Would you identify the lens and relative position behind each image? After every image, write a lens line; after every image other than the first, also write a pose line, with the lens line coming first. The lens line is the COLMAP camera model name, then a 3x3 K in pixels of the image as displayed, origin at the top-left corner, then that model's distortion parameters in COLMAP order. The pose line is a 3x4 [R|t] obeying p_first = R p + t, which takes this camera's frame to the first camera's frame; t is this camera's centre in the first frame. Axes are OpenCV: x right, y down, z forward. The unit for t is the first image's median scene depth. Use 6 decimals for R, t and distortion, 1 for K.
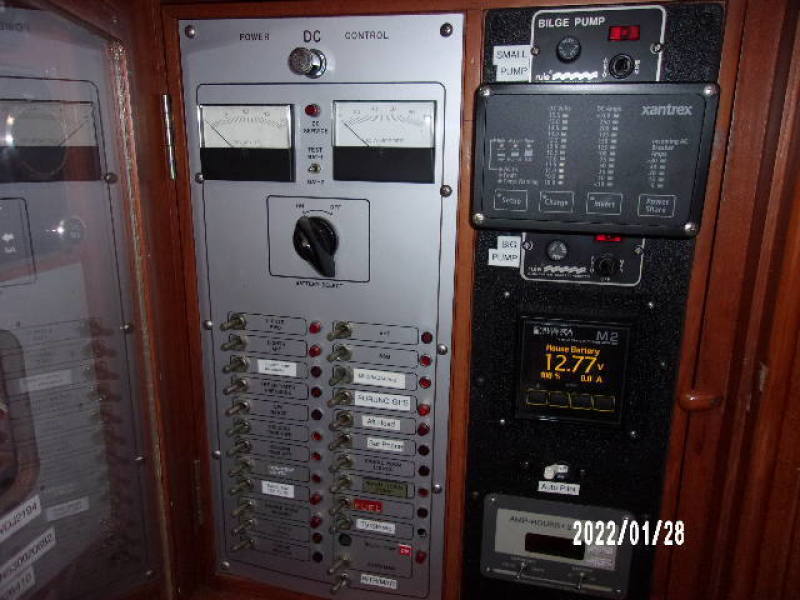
lens RADIAL K [[630.7, 0, 399.2], [0, 630.7, 301.7], [0, 0, 1]] dist [-0.014666, 0.035426]
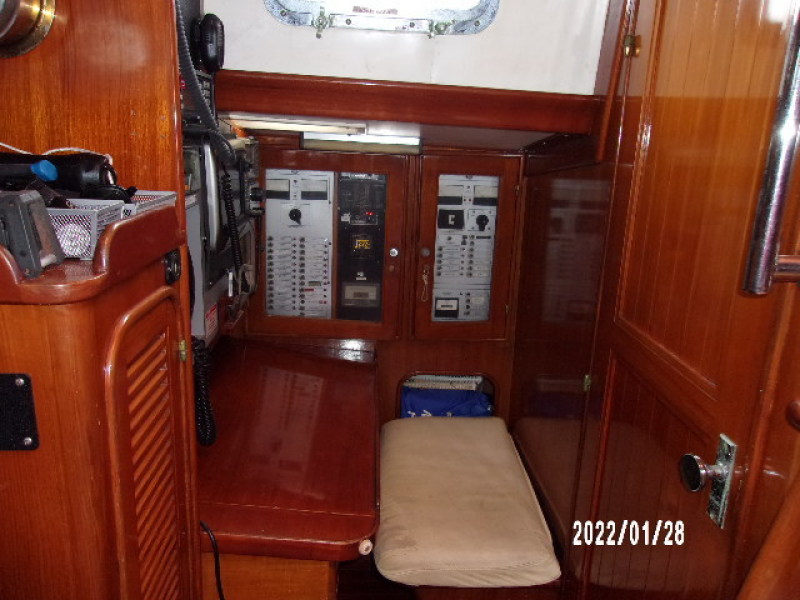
lens RADIAL K [[630.7, 0, 400.2], [0, 630.7, 302.4], [0, 0, 1]] dist [-0.014666, 0.035426]
pose [[0.964308, -0.033692, 0.262629, -0.549805], [0.034733, 0.999396, 0.000678, 0.456039], [-0.262493, 0.008468, 0.964897, -2.866544]]
